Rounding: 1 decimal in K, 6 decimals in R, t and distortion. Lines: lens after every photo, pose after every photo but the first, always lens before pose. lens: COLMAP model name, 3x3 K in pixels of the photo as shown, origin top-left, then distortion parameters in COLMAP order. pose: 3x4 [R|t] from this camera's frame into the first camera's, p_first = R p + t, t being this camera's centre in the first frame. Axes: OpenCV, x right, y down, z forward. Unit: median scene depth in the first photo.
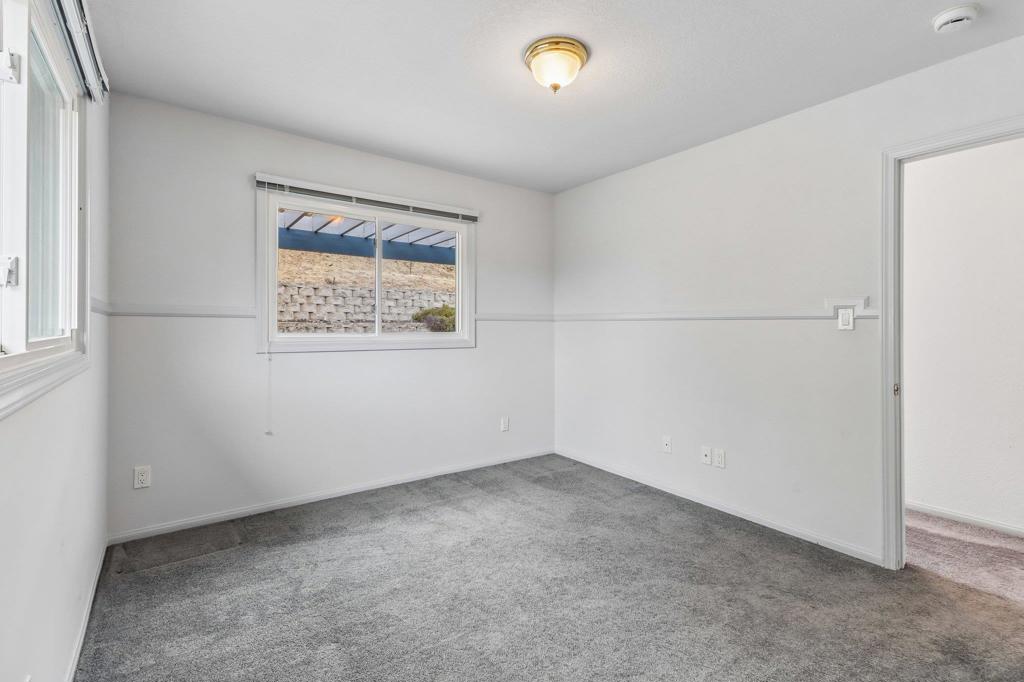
lens RADIAL K [[473.4, 0, 508.5], [0, 473.4, 322.8], [0, 0, 1]] dist [0.042157, -0.024649]
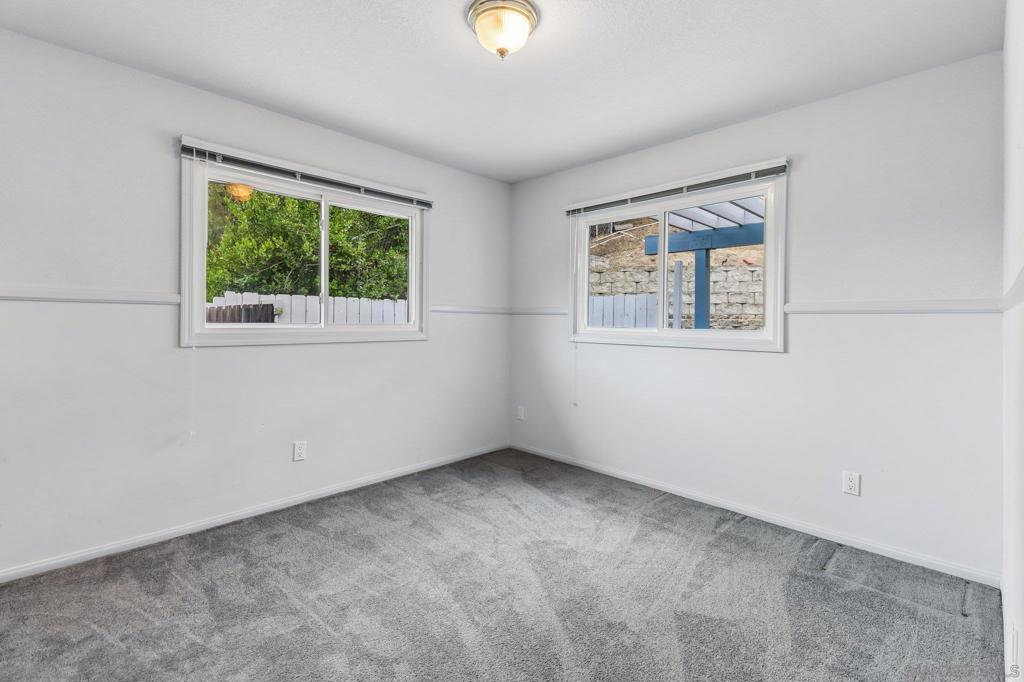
lens RADIAL K [[464.0, 0, 514.0], [0, 464.0, 315.6], [0, 0, 1]] dist [0.024669, -0.022472]
pose [[0.153481, -0.014327, -0.988048, 0.666196], [-0.000526, 0.999894, -0.014580, 0.009774], [0.988152, 0.002757, 0.153457, 0.609735]]
